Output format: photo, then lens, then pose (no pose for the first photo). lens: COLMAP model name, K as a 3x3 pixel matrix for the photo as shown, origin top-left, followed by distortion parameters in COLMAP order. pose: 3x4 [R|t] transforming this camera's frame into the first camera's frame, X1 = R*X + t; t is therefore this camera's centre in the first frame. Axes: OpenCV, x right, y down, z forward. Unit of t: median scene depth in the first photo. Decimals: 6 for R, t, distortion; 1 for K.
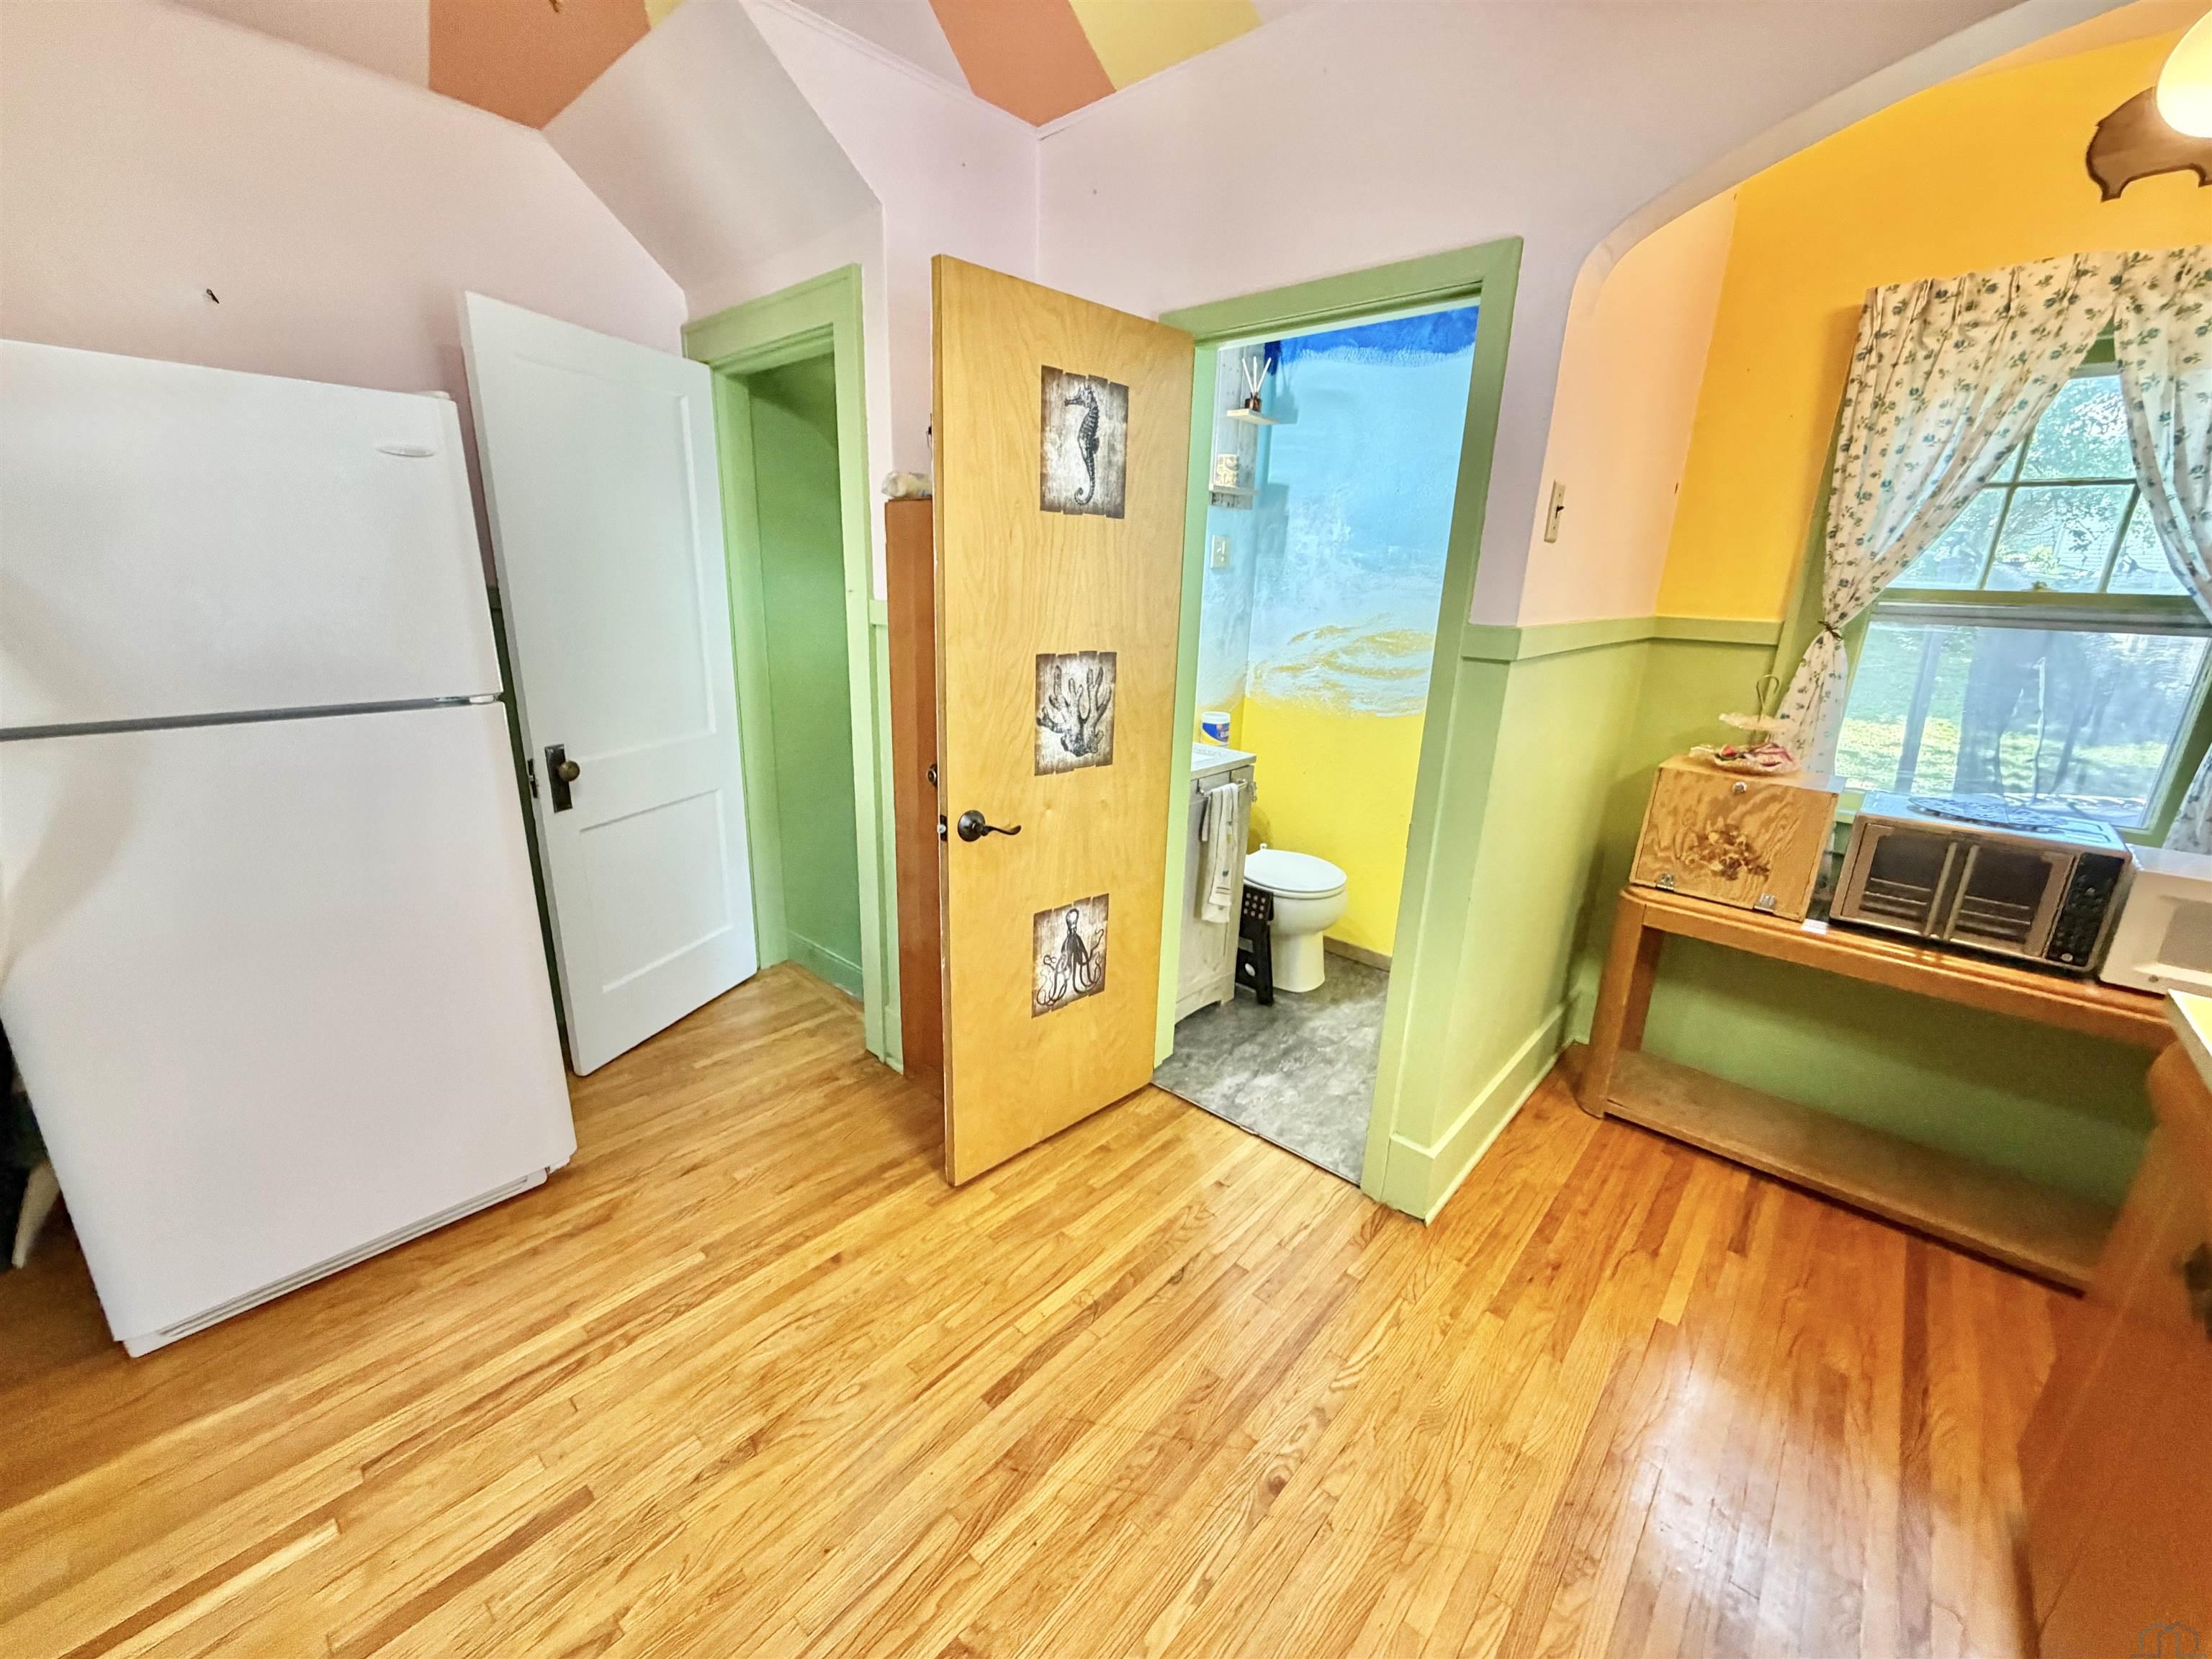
lens RADIAL K [[883.2, 0, 1098.9], [0, 883.2, 835.1], [0, 0, 1]] dist [-0.000263, -0.000058]
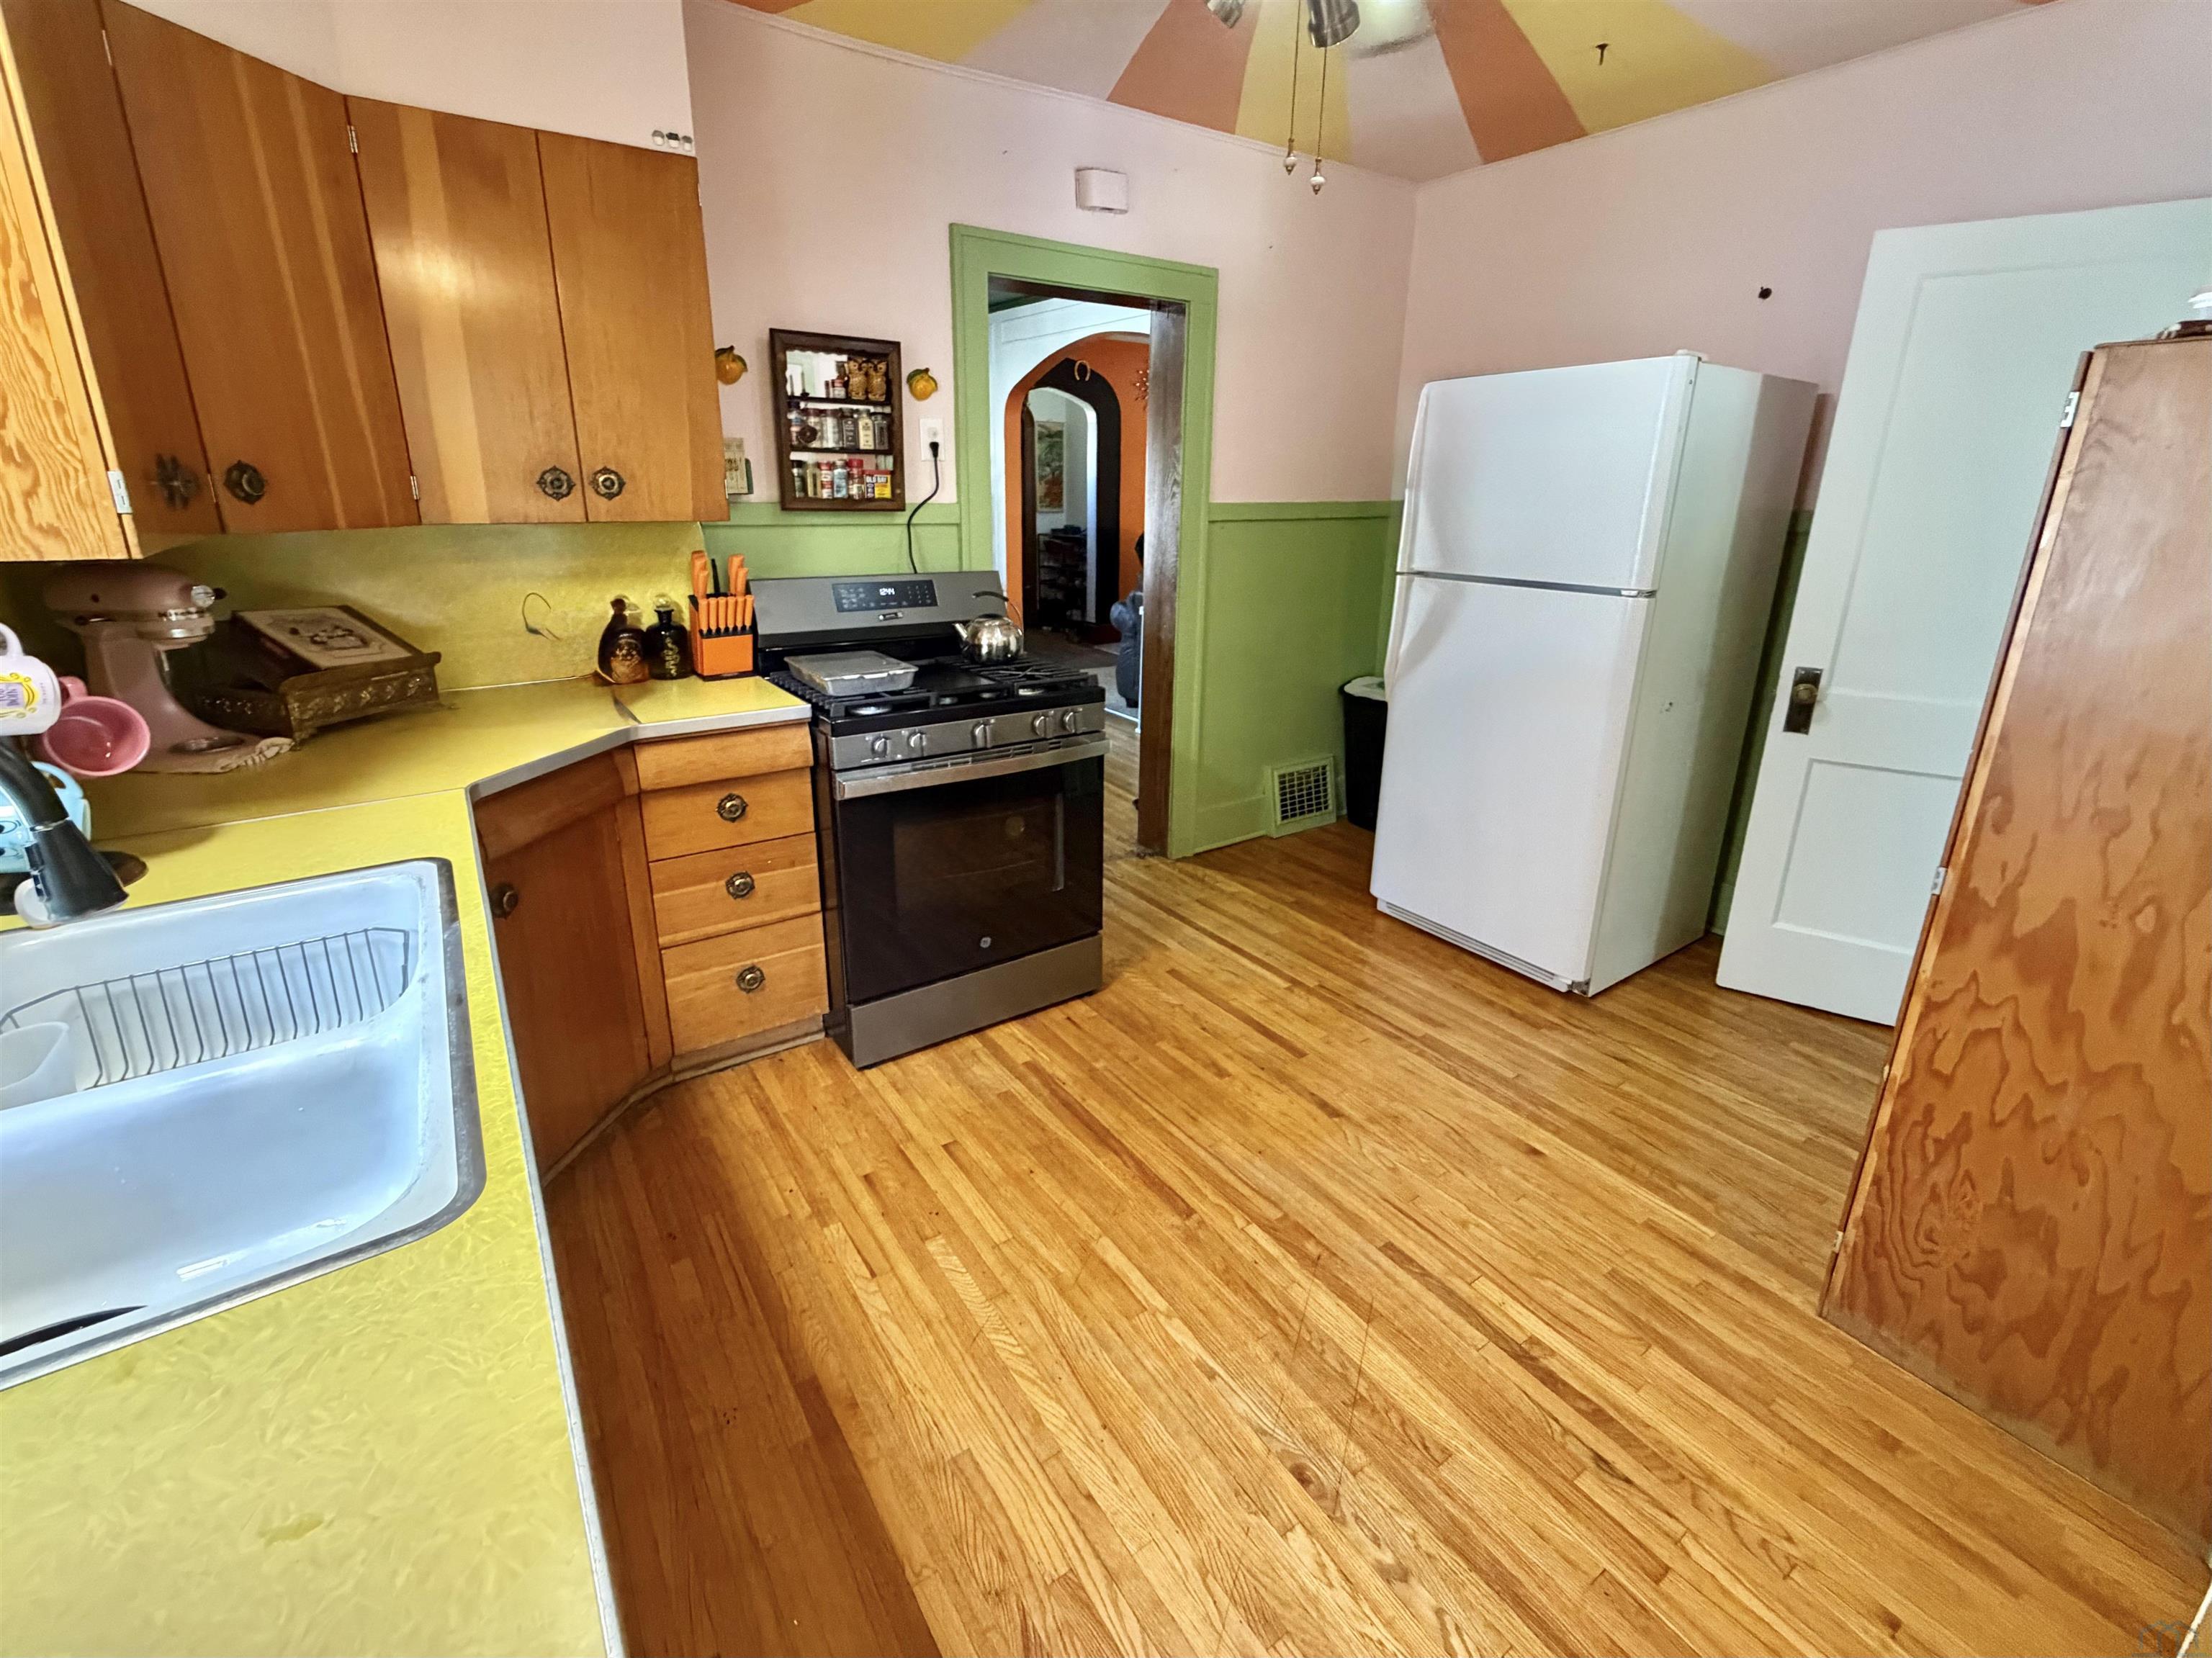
lens RADIAL K [[916.3, 0, 1103.4], [0, 916.3, 818.6], [0, 0, 1]] dist [-0.000757, -0.000150]
pose [[-0.226112, 0.303613, -0.925577, 0.750388], [-0.292728, 0.885088, 0.361843, -0.112882], [0.929077, 0.352759, -0.111253, 0.560508]]
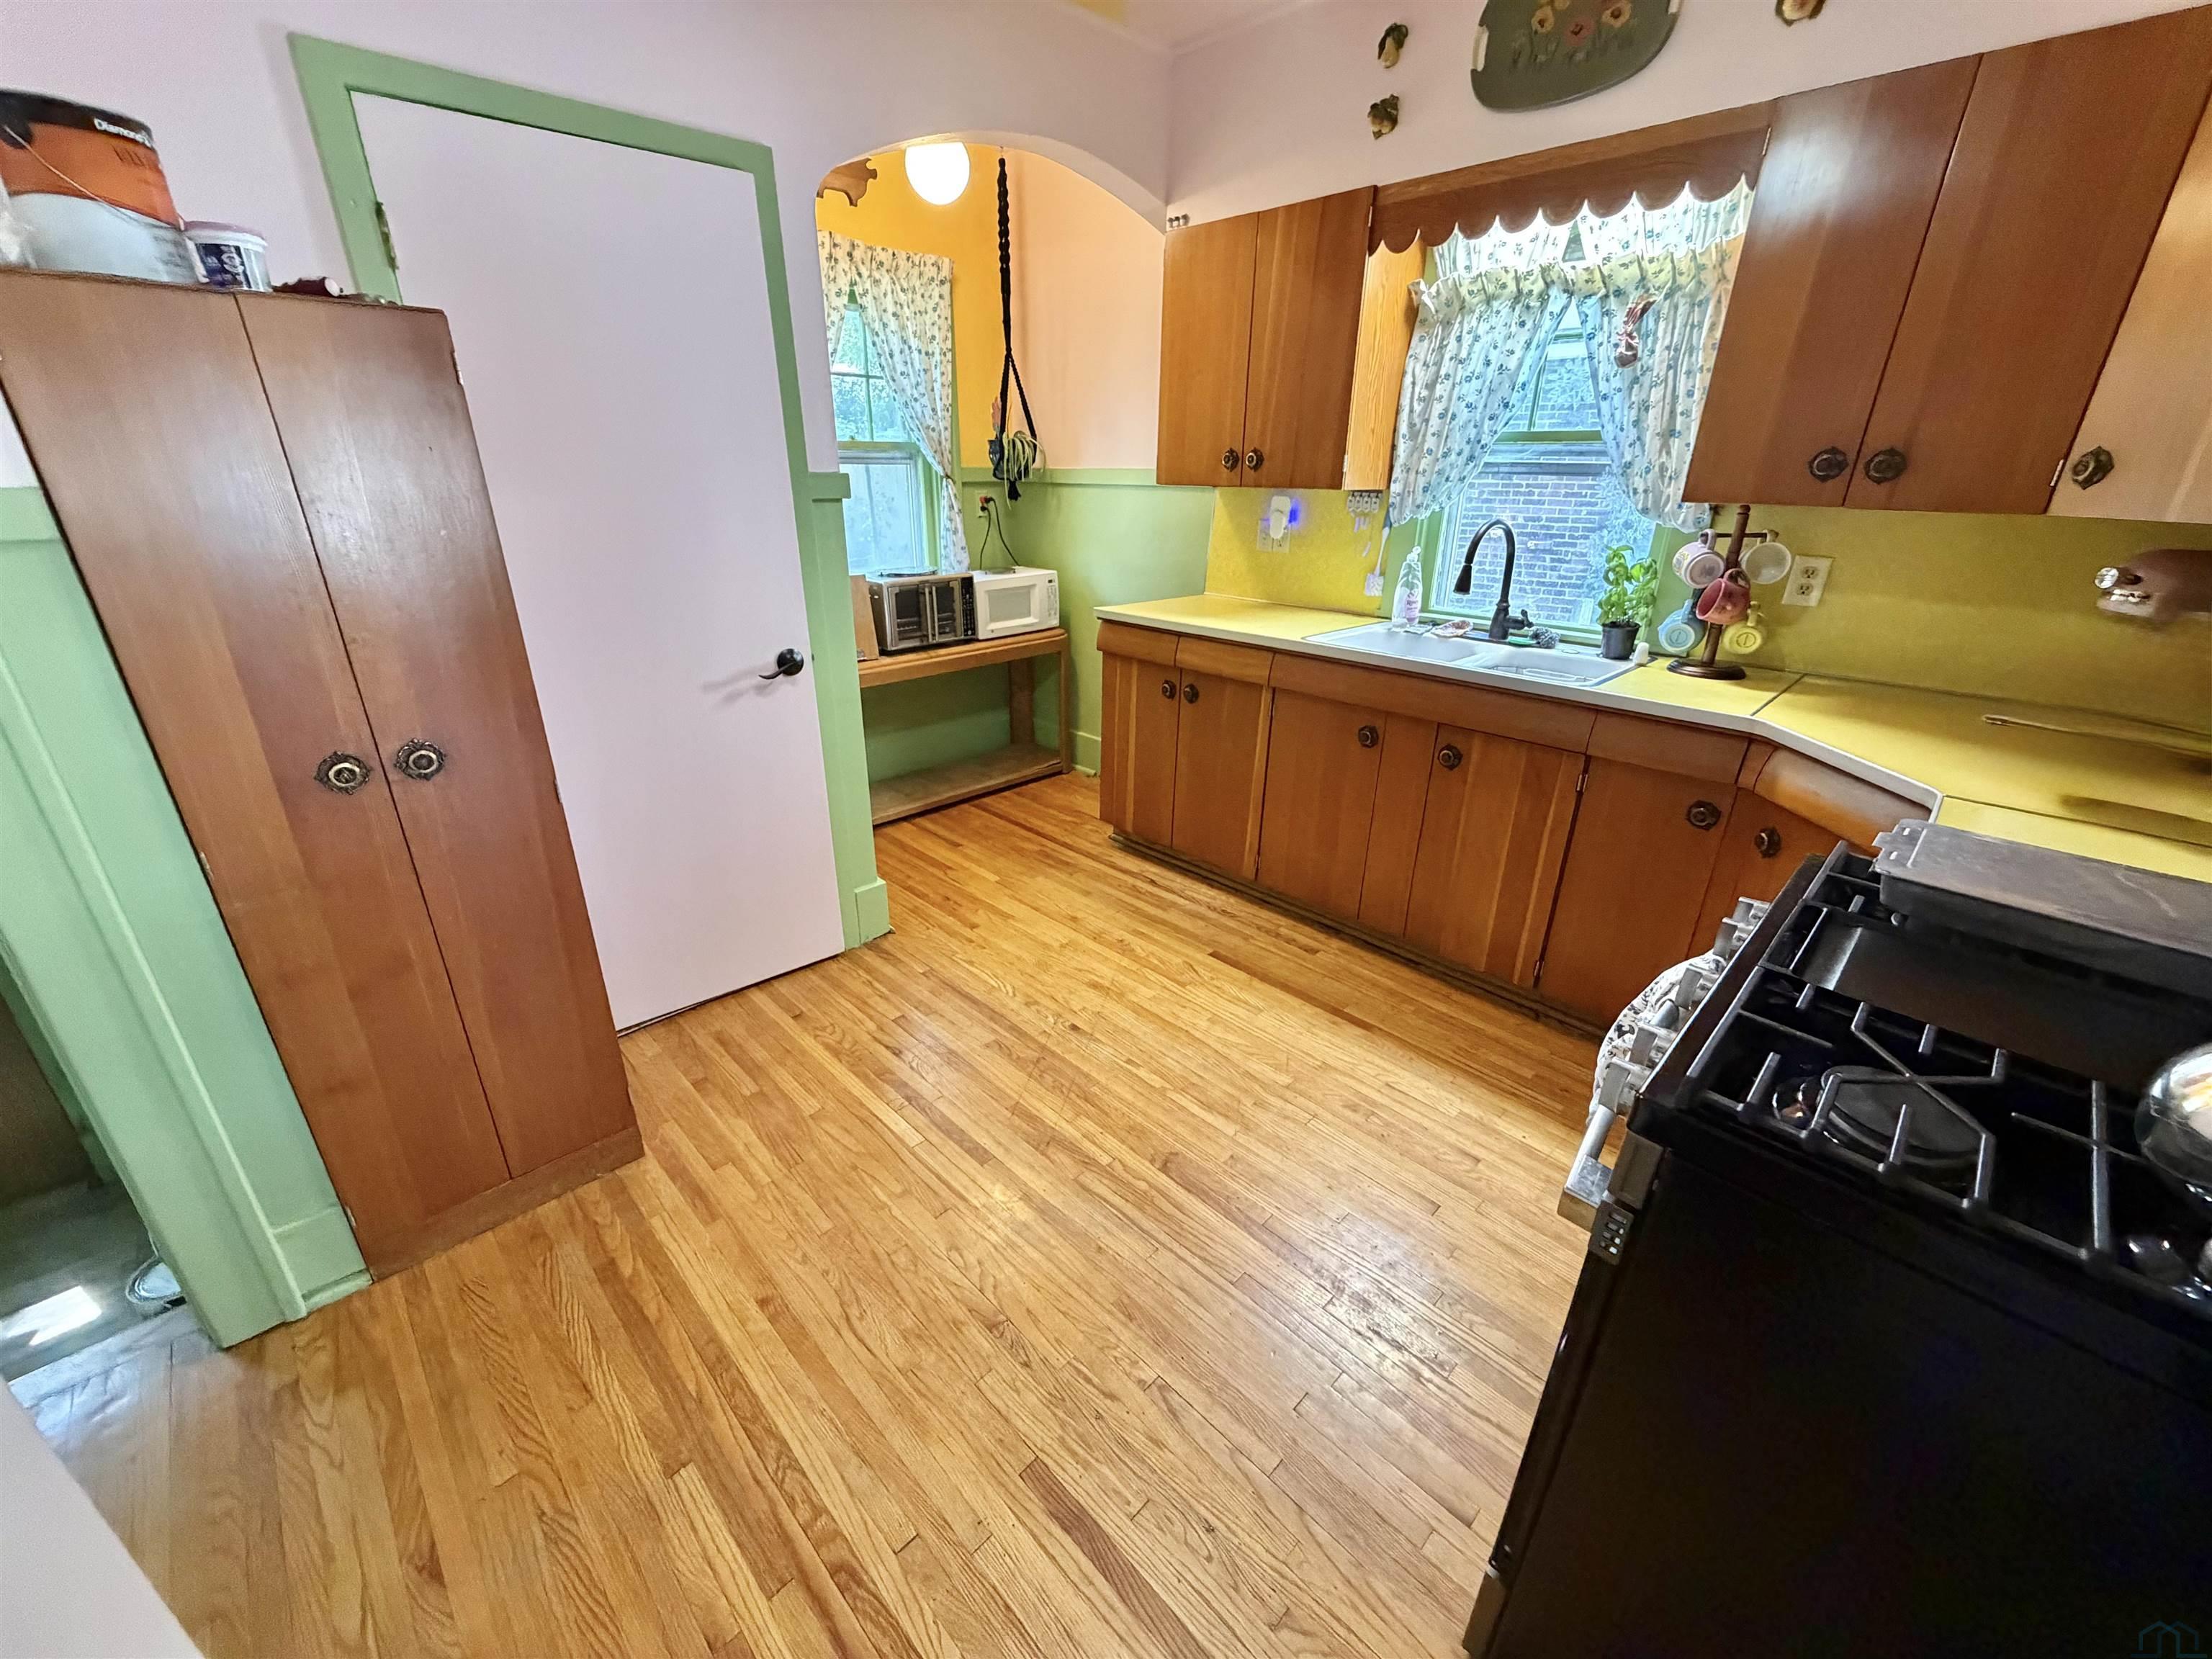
lens RADIAL K [[883.2, 0, 1098.9], [0, 883.2, 835.1], [0, 0, 1]] dist [-0.000263, -0.000058]
pose [[0.061796, -0.417148, 0.906735, -0.925918], [0.273739, 0.880720, 0.386523, -0.157537], [-0.959817, 0.224323, 0.168614, 0.498279]]
